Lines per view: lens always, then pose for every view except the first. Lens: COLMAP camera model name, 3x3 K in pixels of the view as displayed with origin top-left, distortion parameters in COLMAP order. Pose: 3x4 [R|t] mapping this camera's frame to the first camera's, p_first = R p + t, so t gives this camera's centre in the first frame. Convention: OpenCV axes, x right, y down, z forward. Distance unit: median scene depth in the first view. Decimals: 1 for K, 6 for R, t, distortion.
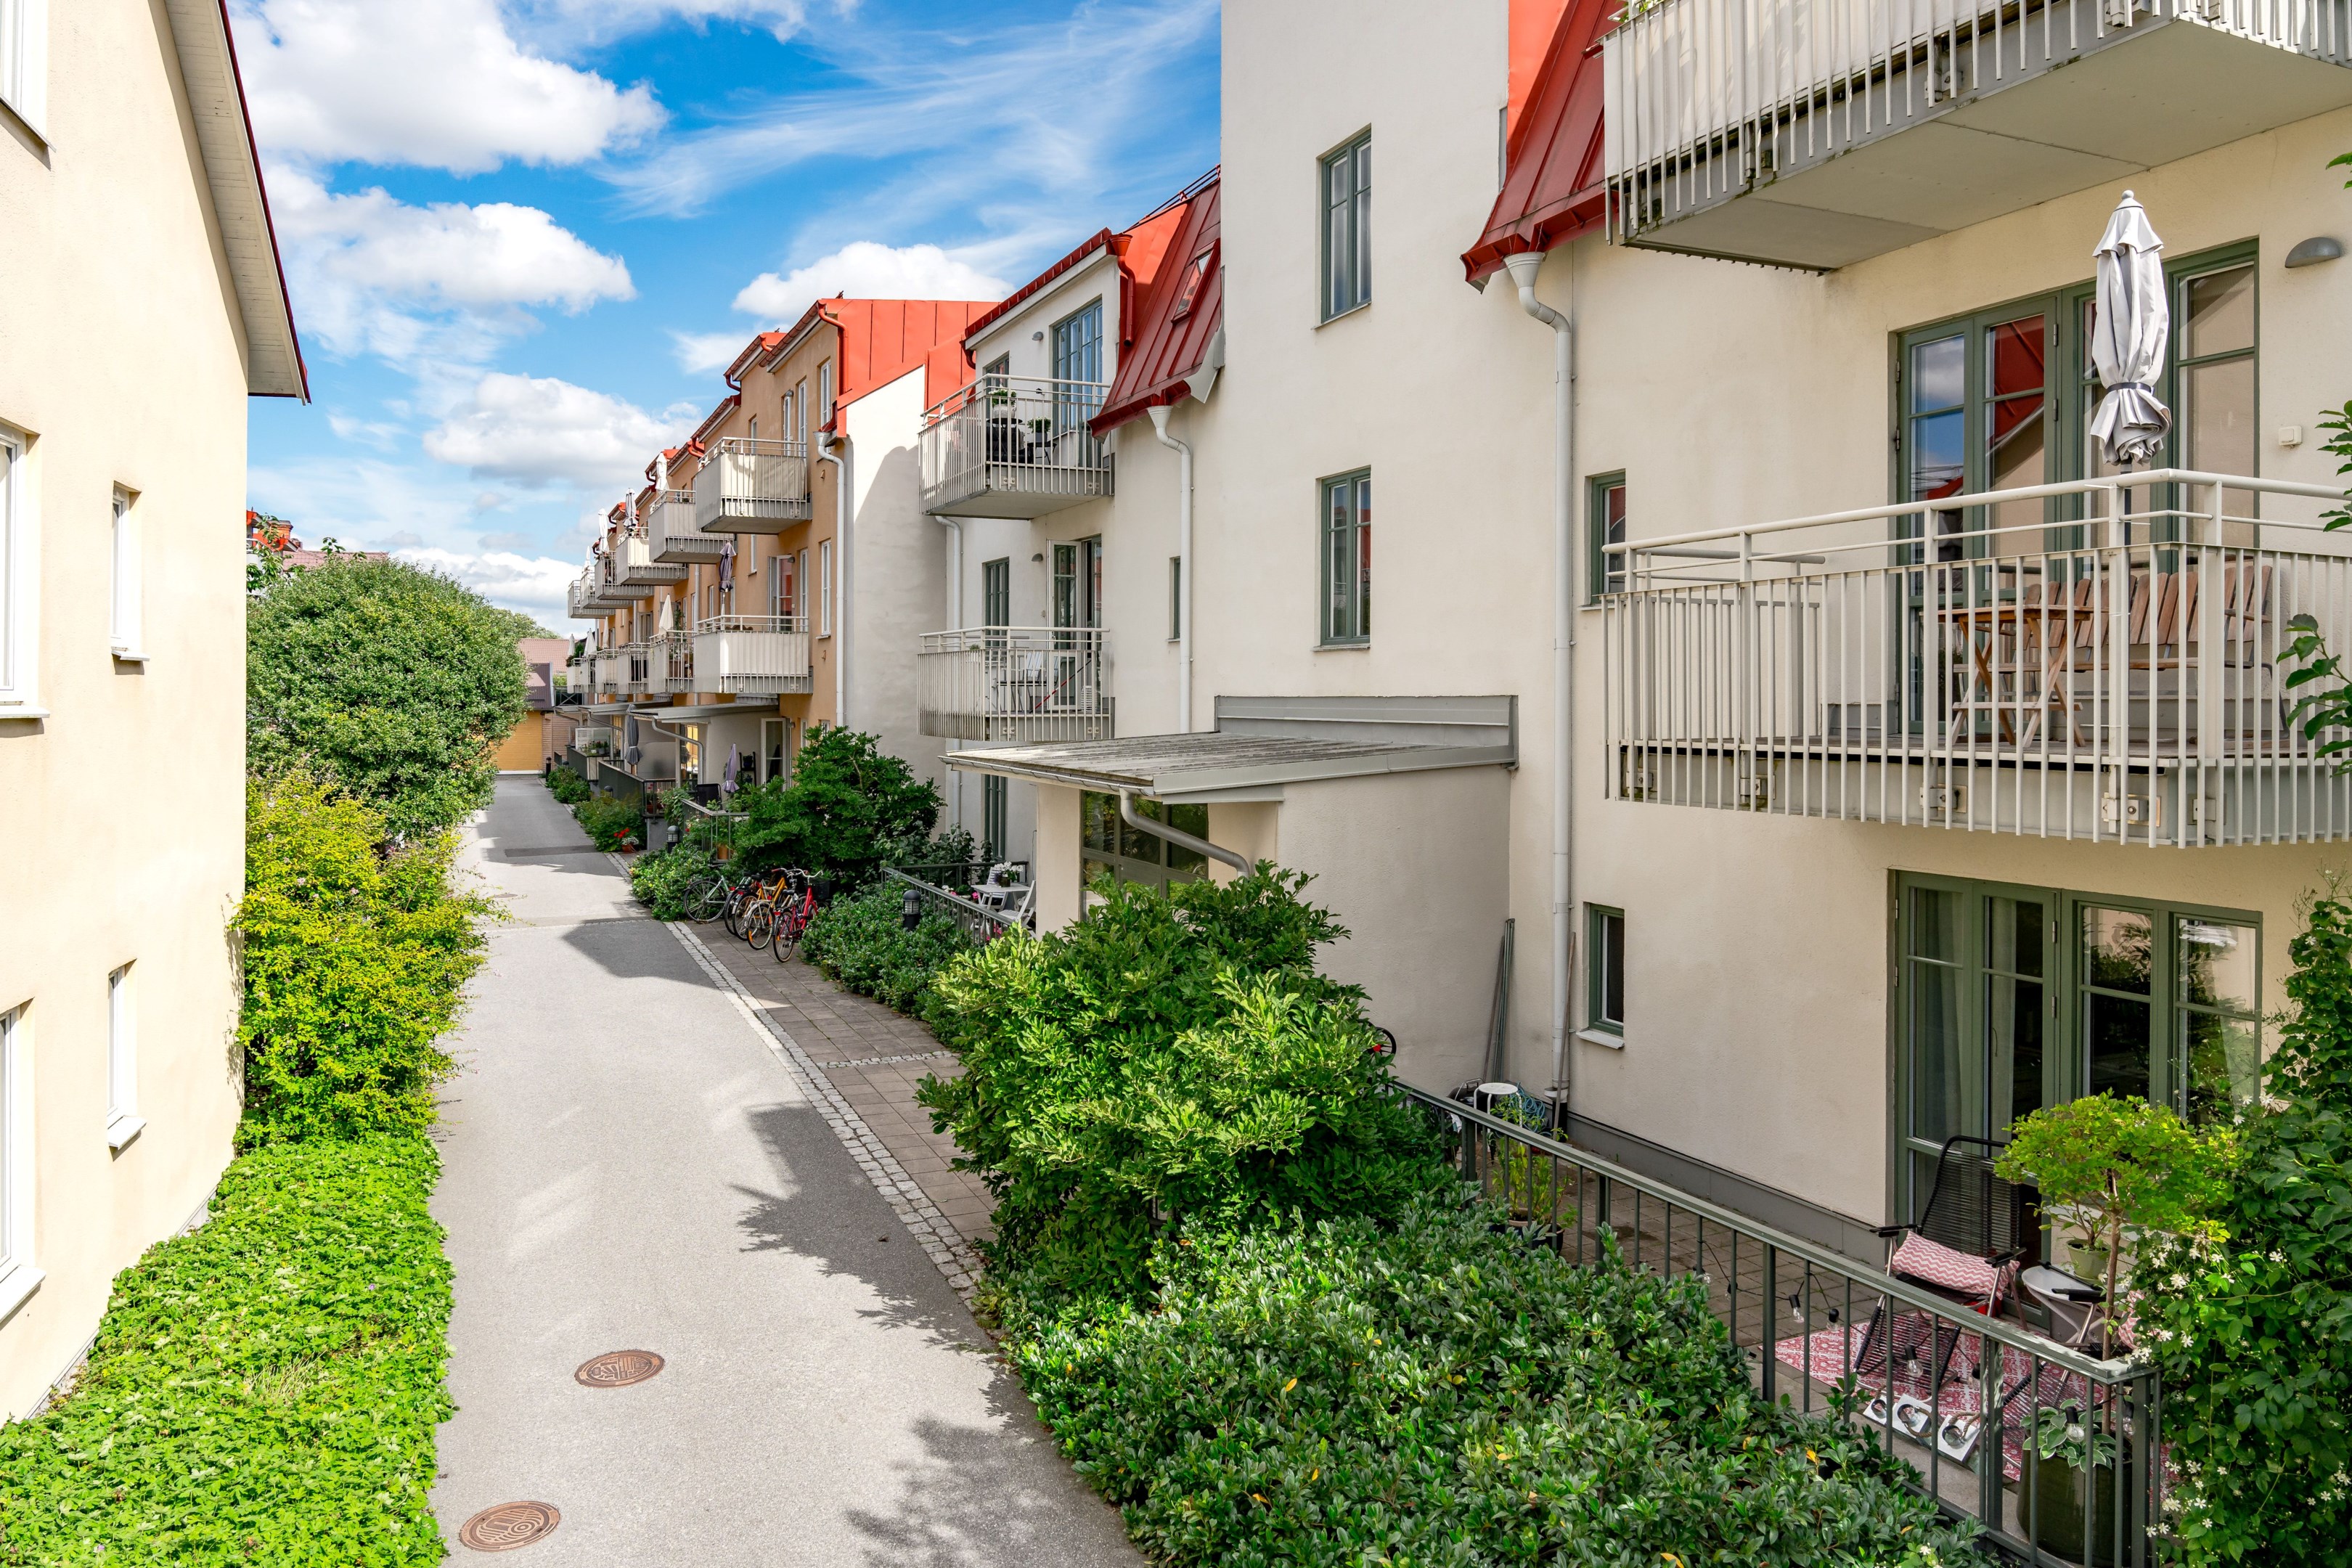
lens RADIAL K [[1559.6, 0, 1186.9], [0, 1559.6, 686.5], [0, 0, 1]] dist [-0.000912, -0.011573]
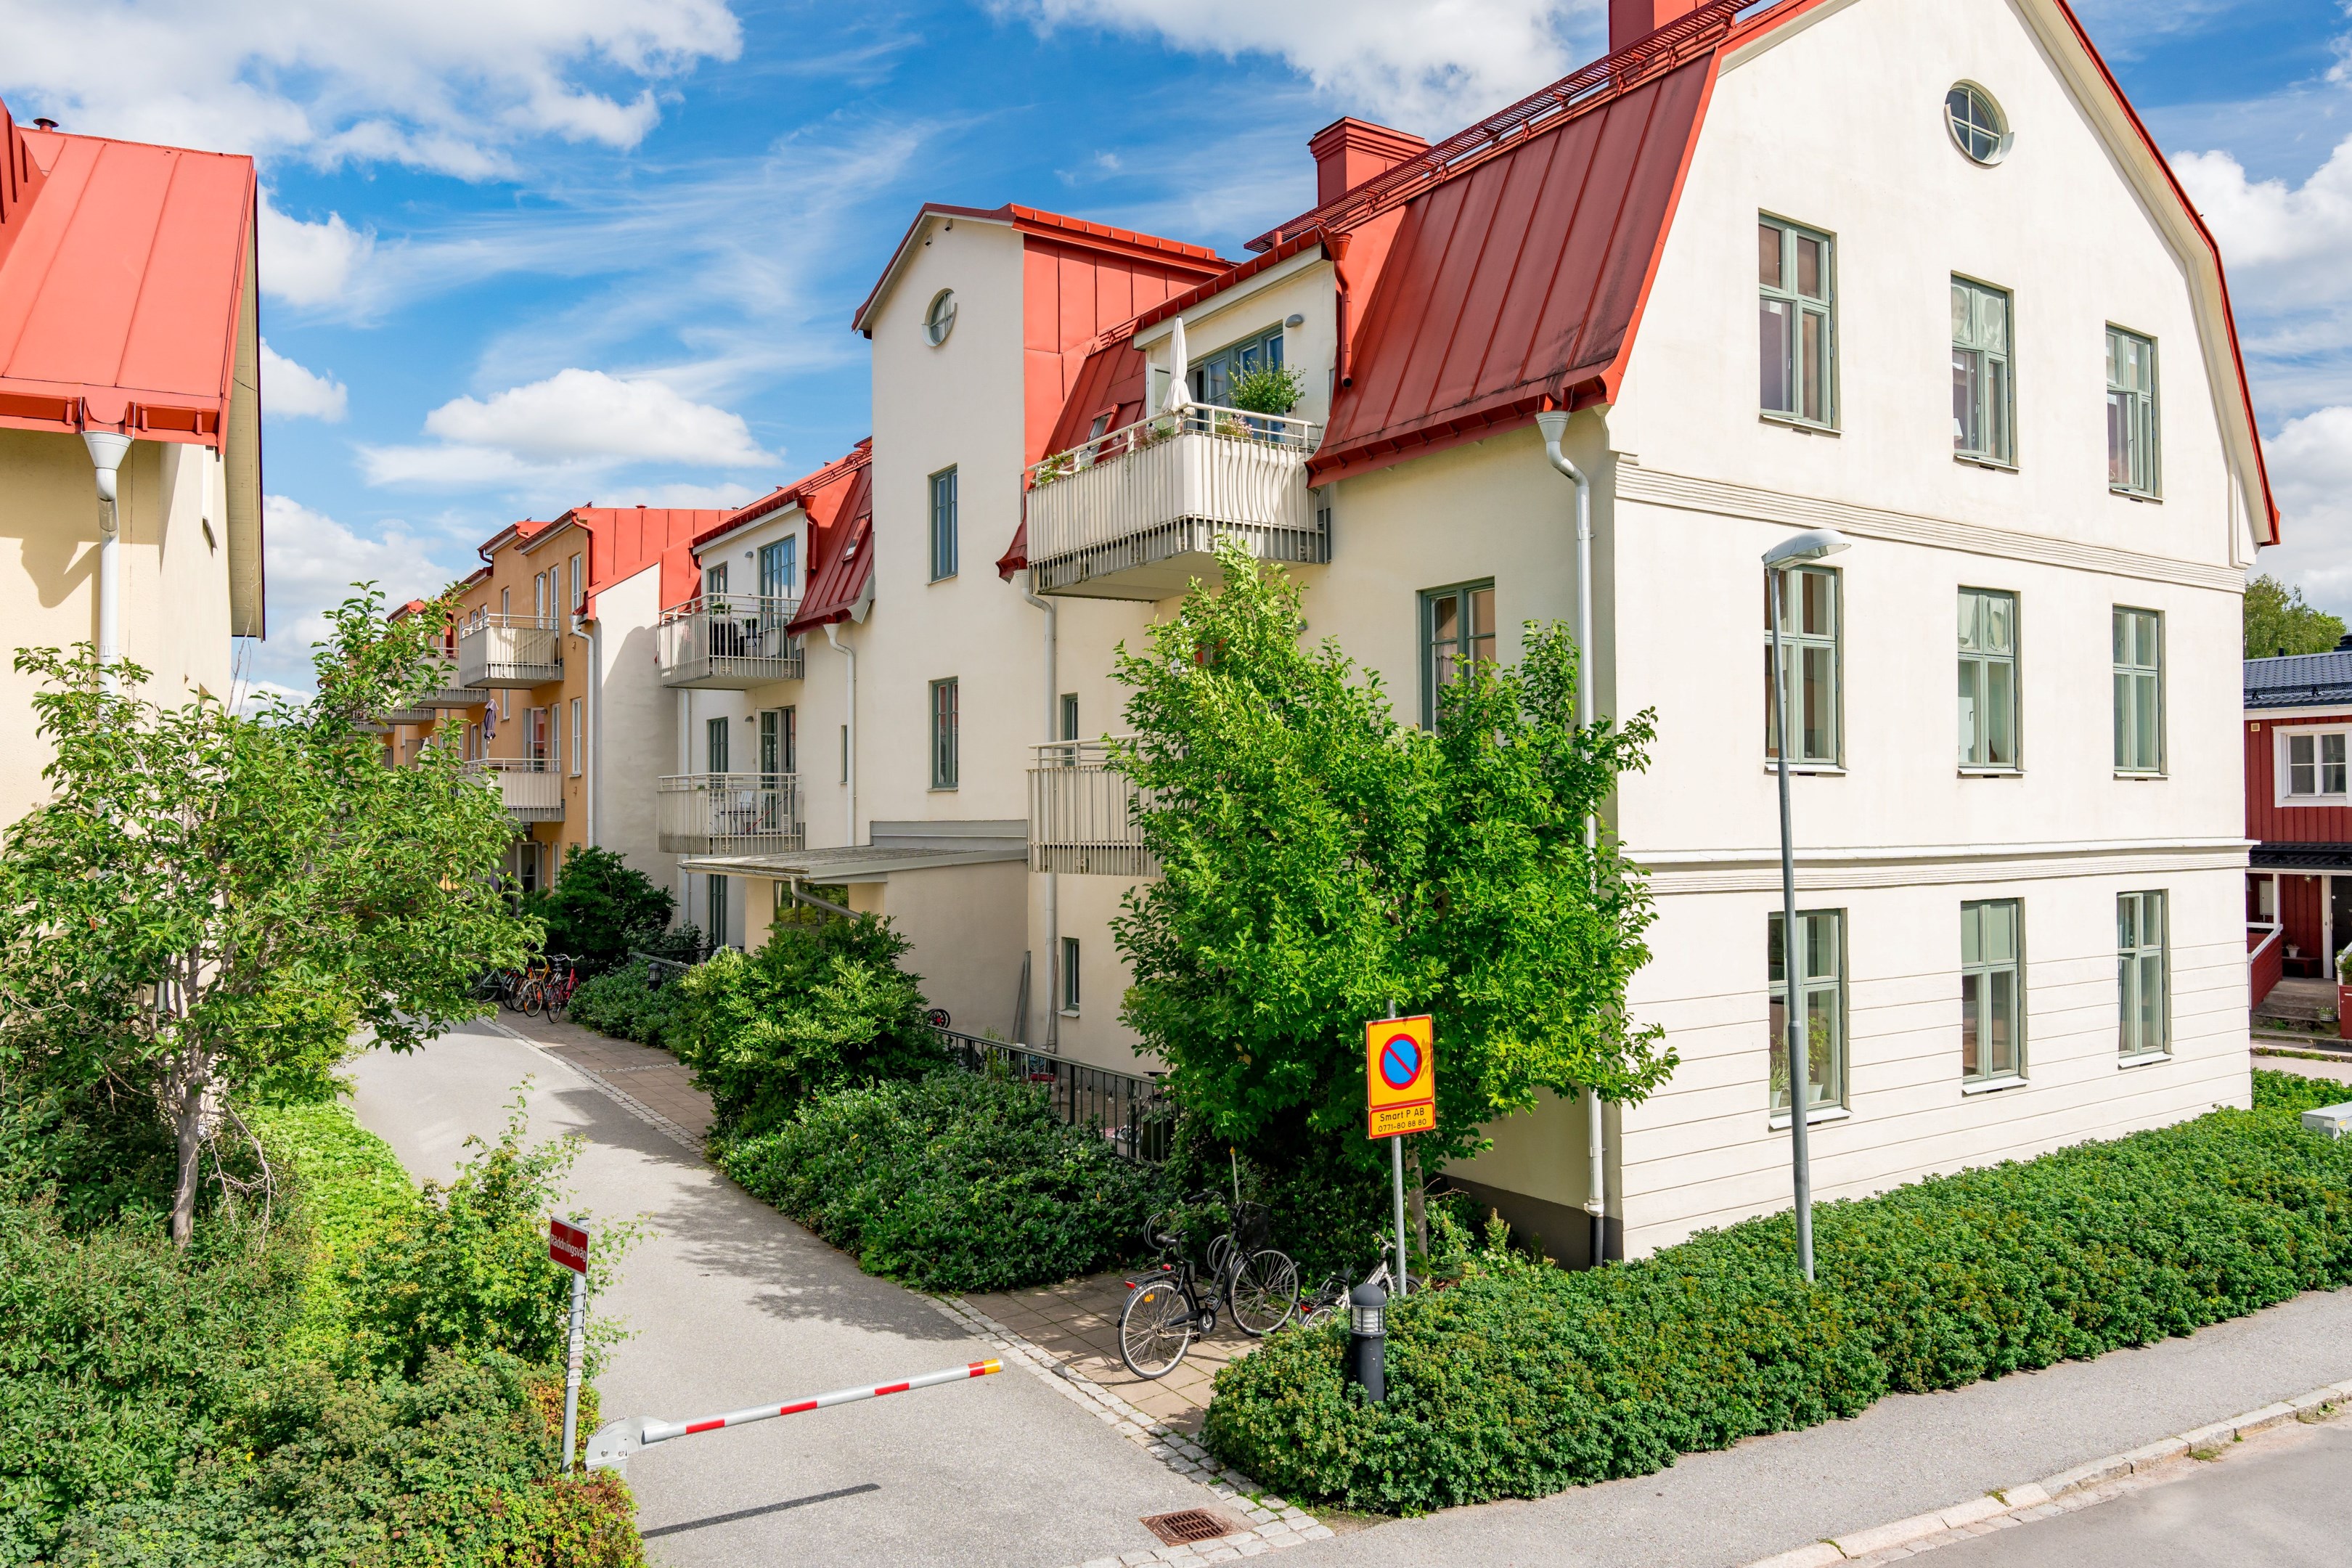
lens RADIAL K [[1559.6, 0, 1171.7], [0, 1559.6, 795.6], [0, 0, 1]] dist [-0.000912, -0.011573]
pose [[0.987348, -0.004925, 0.158492, 0.056554], [0.006558, 0.999931, -0.009786, -0.001422], [-0.158433, 0.010702, 0.987312, -0.430688]]
